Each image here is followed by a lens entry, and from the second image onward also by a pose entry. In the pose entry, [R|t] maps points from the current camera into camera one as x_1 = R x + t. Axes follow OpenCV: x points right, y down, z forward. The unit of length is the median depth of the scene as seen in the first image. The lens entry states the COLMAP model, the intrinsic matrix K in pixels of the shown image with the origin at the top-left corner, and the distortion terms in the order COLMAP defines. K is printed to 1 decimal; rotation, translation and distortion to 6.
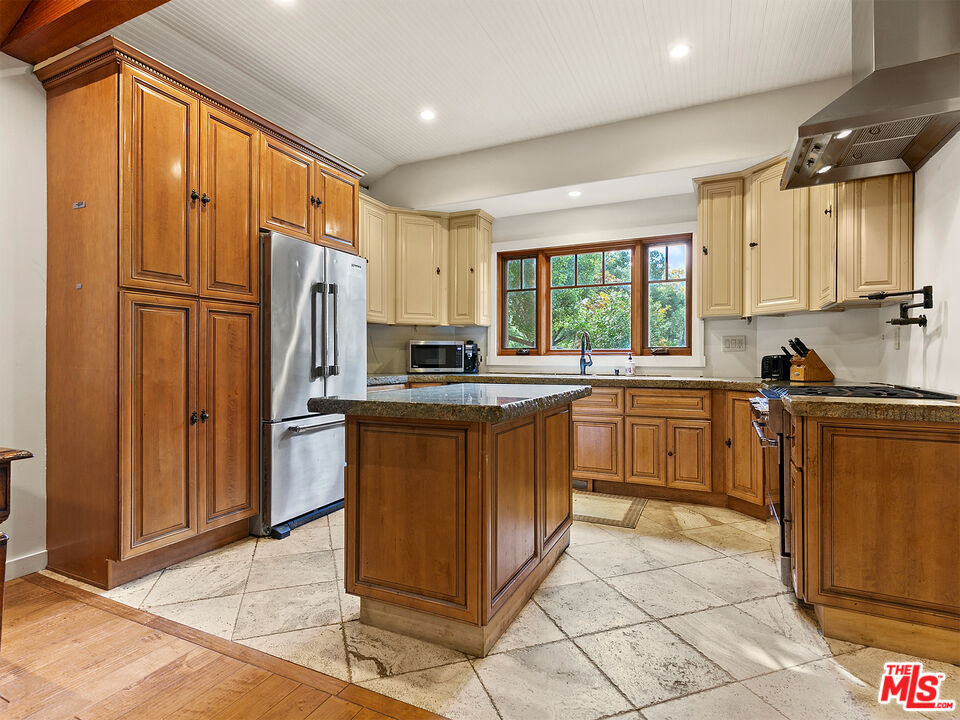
lens RADIAL K [[493.0, 0, 480.0], [0, 493.0, 360.0], [0, 0, 1]] dist [-0.003144, -0.000606]
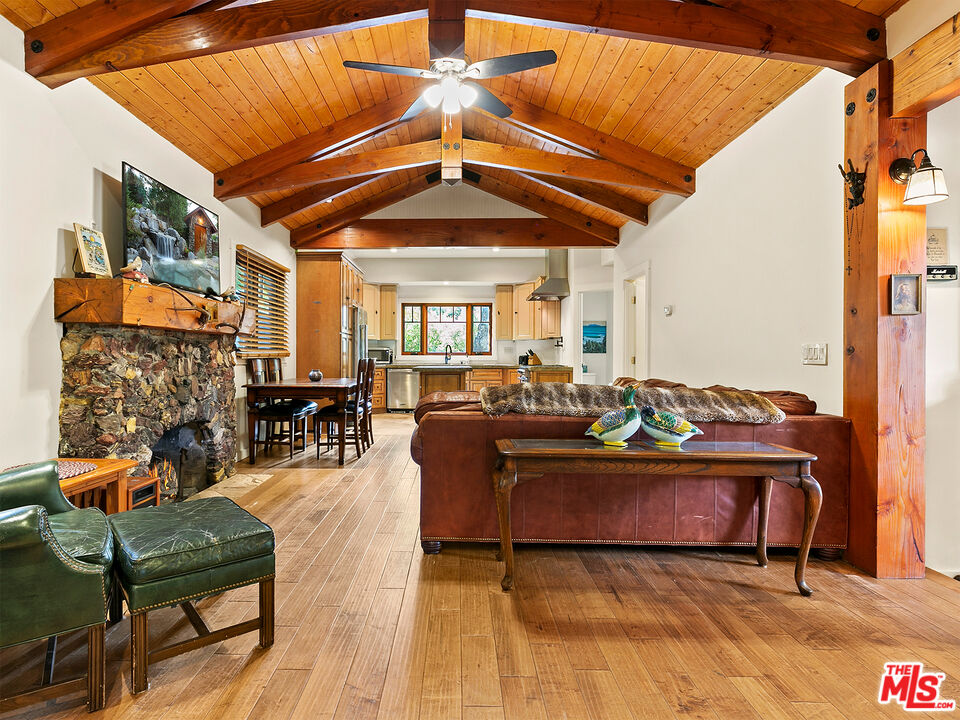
lens RADIAL K [[493.0, 0, 480.0], [0, 493.0, 360.0], [0, 0, 1]] dist [-0.003144, -0.000606]
pose [[0.887605, -0.000045, 0.460606, -0.693232], [0.000183, 1.000000, -0.000255, 0.012738], [-0.460606, 0.000311, 0.887605, -1.042743]]
